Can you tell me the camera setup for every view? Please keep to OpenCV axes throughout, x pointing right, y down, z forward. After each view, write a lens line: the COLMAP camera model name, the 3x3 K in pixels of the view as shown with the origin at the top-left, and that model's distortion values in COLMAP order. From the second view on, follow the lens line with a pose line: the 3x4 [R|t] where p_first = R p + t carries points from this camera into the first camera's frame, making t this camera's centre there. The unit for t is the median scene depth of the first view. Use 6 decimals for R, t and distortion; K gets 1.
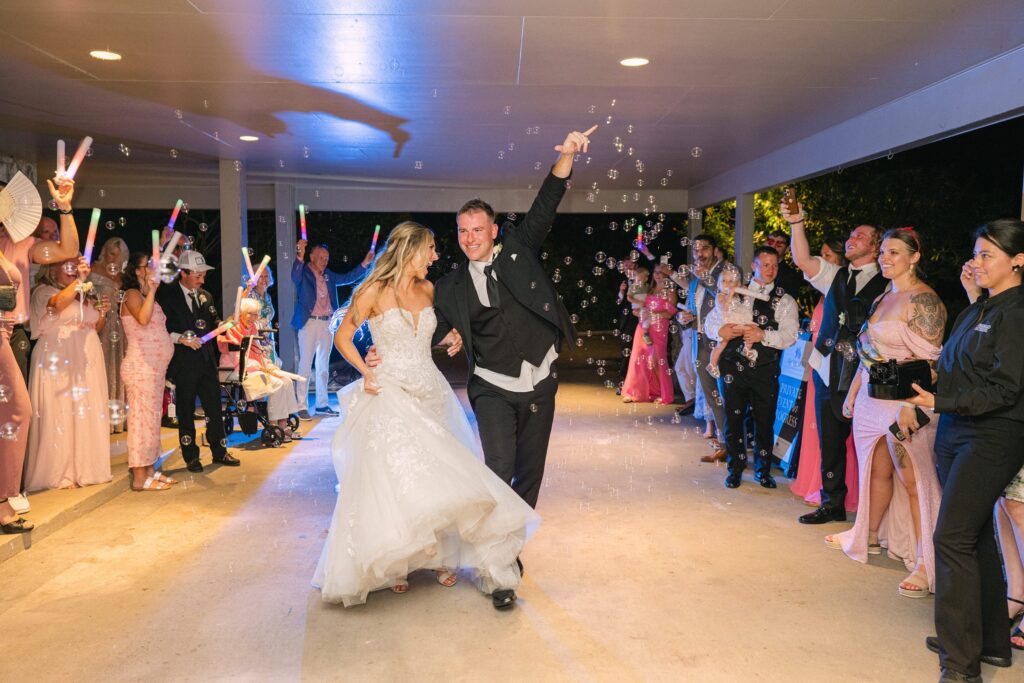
lens RADIAL K [[813.0, 0, 512.0], [0, 813.0, 341.5], [0, 0, 1]] dist [0.005416, 0.003691]
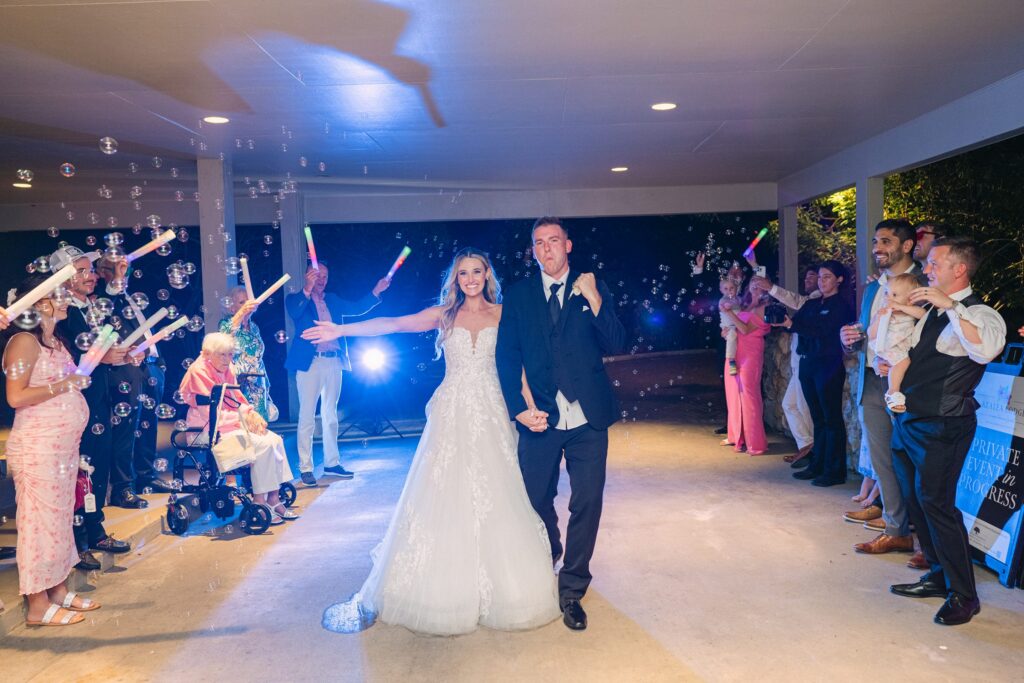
lens RADIAL K [[811.8, 0, 522.7], [0, 811.8, 328.5], [0, 0, 1]] dist [0.002114, 0.008807]
pose [[0.998852, -0.027512, -0.039205, -0.017914], [0.025983, 0.998901, -0.038997, -0.022013], [0.040235, 0.037933, 0.998470, 0.274095]]
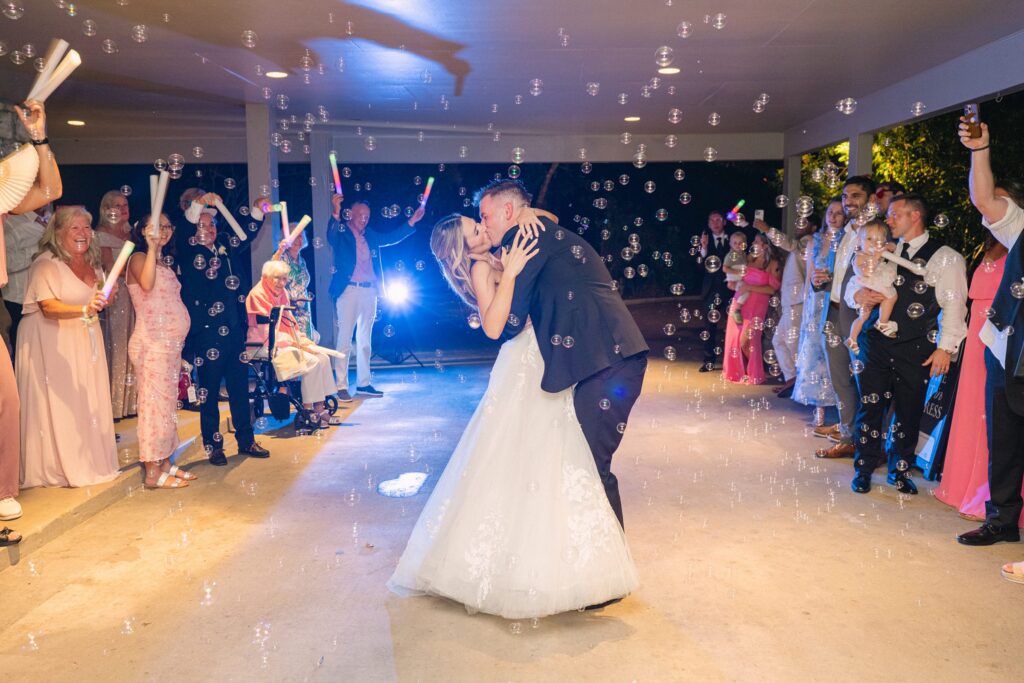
lens RADIAL K [[864.8, 0, 512.0], [0, 864.8, 341.5], [0, 0, 1]] dist [0.003858, 0.001071]
pose [[0.998068, 0.000342, -0.062137, -0.019885], [0.002097, 0.999230, 0.039185, -0.004864], [0.062102, -0.039239, 0.997298, 0.100675]]
